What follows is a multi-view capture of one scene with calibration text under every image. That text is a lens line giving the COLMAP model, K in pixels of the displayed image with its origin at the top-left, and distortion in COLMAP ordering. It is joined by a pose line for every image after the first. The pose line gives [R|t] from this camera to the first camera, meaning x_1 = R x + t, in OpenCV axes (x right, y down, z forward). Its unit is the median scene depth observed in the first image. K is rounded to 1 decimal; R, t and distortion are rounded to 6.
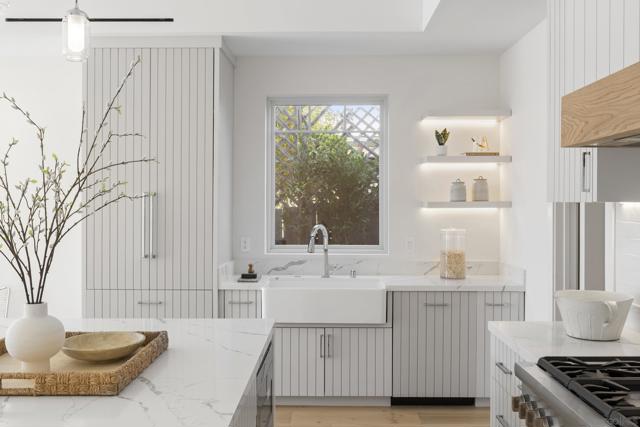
lens RADIAL K [[618.6, 0, 319.8], [0, 618.6, 203.9], [0, 0, 1]] dist [-0.003881, -0.000738]
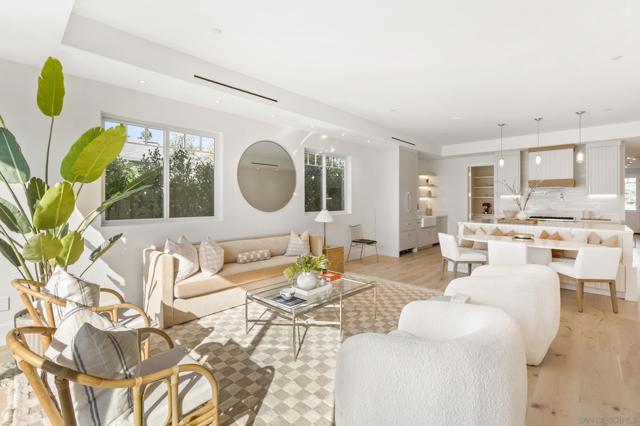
lens RADIAL K [[286.7, 0, 323.0], [0, 286.7, 196.9], [0, 0, 1]] dist [-0.002056, -0.000158]
pose [[0.674932, 0.012278, 0.737778, -1.644209], [-0.003169, 0.999901, -0.013741, 0.027063], [-0.737873, 0.006936, 0.674904, 0.236552]]
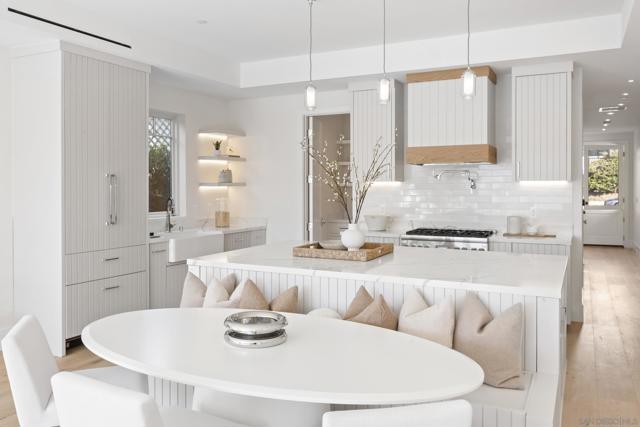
lens RADIAL K [[519.9, 0, 319.1], [0, 519.9, 184.6], [0, 0, 1]] dist [0.002972, 0.002305]
pose [[0.437114, 0.003052, 0.899401, -0.973617], [-0.000630, 0.999995, -0.003088, 0.006084], [-0.899406, 0.000783, 0.437113, 0.116944]]
